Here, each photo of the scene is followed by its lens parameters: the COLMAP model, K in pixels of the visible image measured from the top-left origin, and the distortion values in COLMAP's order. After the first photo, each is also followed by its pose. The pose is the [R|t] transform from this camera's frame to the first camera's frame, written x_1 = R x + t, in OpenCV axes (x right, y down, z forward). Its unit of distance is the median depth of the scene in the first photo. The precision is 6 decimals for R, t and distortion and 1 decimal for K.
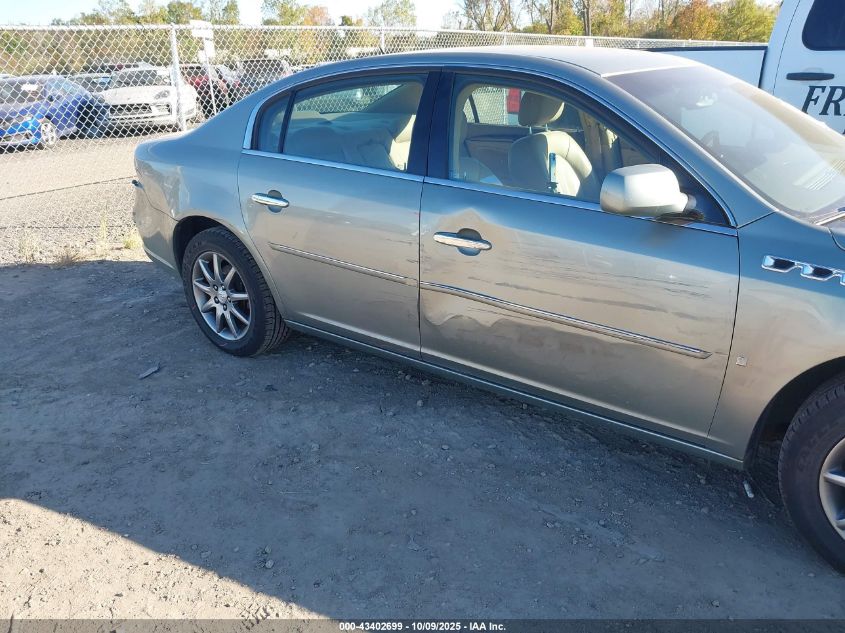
lens RADIAL K [[667.1, 0, 422.5], [0, 667.1, 316.5], [0, 0, 1]] dist [0.220947, -0.235702]
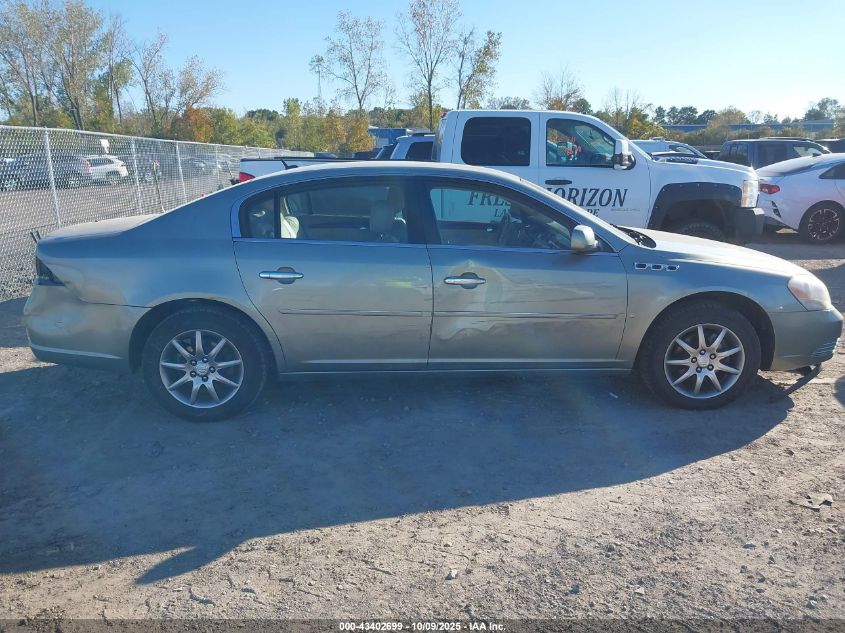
lens RADIAL K [[667.1, 0, 422.5], [0, 667.1, 316.5], [0, 0, 1]] dist [0.220947, -0.235702]
pose [[0.750587, -0.134022, 0.647037, -0.859993], [0.214439, 0.975622, -0.046674, 0.018946], [-0.625008, 0.173783, 0.761028, -0.103044]]
